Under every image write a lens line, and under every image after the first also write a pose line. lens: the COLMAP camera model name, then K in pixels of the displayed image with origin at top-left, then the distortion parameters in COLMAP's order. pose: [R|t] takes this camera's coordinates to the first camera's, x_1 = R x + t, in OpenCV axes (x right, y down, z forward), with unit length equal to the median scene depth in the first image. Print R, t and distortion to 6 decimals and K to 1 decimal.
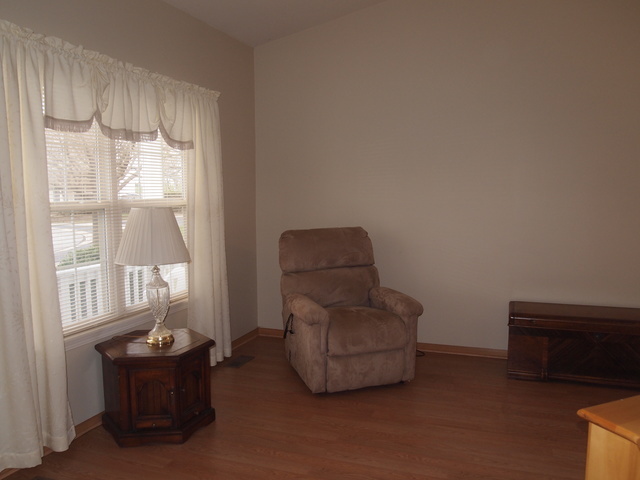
lens RADIAL K [[521.1, 0, 320.0], [0, 521.1, 240.0], [0, 0, 1]] dist [-0.037377, -0.007419]
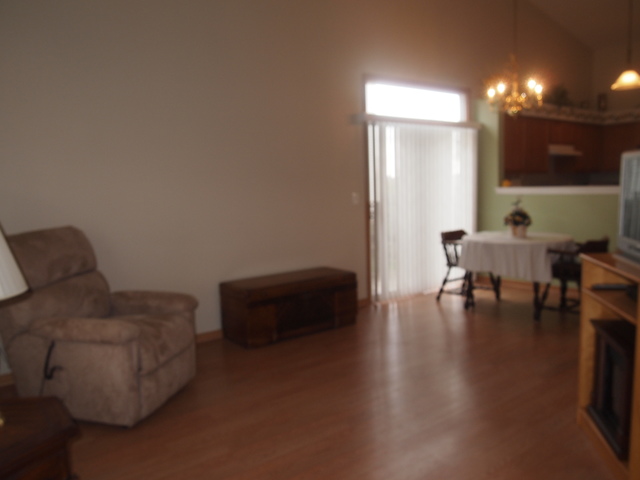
lens RADIAL K [[521.1, 0, 320.0], [0, 521.1, 240.0], [0, 0, 1]] dist [-0.037377, -0.007419]
pose [[0.517405, -0.101268, 0.849728, -0.489497], [0.096751, 0.993529, 0.059493, -0.015100], [-0.850254, 0.051430, 0.523854, 0.290708]]
